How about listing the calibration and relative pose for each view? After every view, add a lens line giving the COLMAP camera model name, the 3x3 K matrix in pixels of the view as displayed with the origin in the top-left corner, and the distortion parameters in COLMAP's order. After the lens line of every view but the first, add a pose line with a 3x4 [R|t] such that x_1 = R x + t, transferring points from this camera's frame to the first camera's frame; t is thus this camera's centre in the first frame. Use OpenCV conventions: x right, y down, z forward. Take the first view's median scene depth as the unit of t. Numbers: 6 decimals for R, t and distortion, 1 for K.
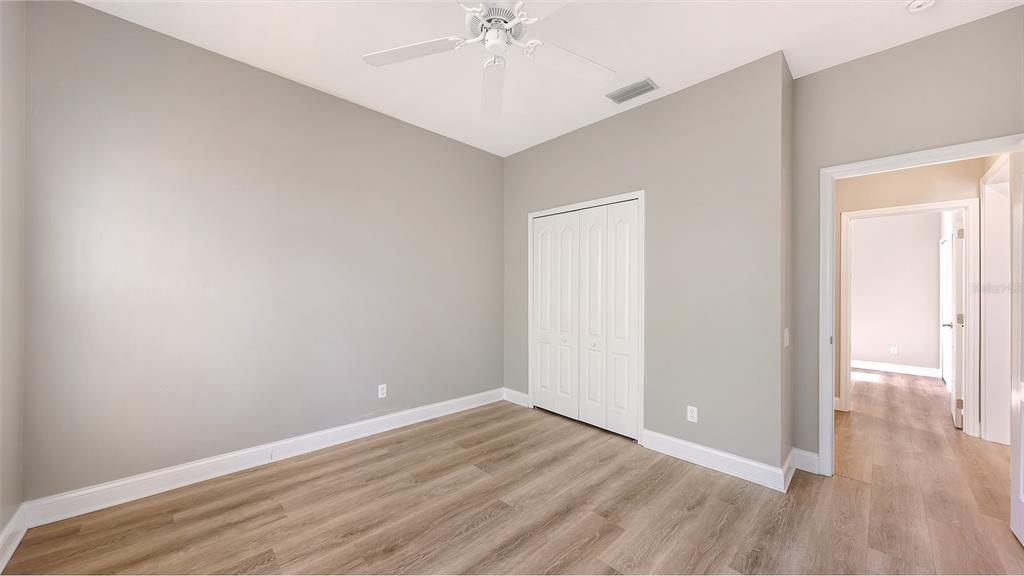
lens RADIAL K [[352.4, 0, 512.1], [0, 352.4, 291.7], [0, 0, 1]] dist [0.004425, -0.001017]
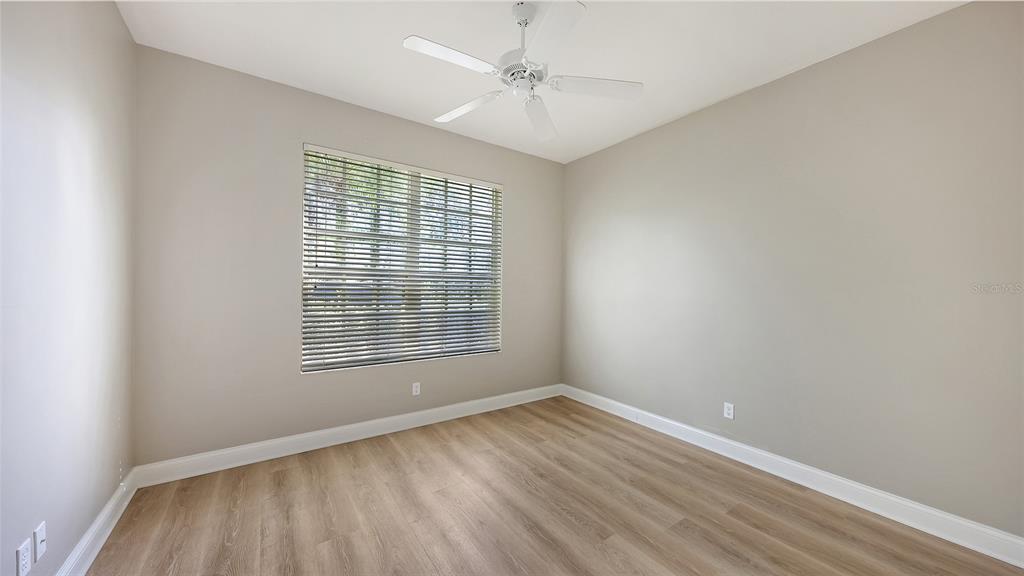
lens RADIAL K [[352.4, 0, 508.7], [0, 352.4, 293.8], [0, 0, 1]] dist [0.004425, -0.001017]
pose [[-0.155091, 0.000386, -0.987900, 0.808206], [-0.019346, 0.999807, 0.003428, -0.004873], [0.987711, 0.019644, -0.155053, 0.799903]]
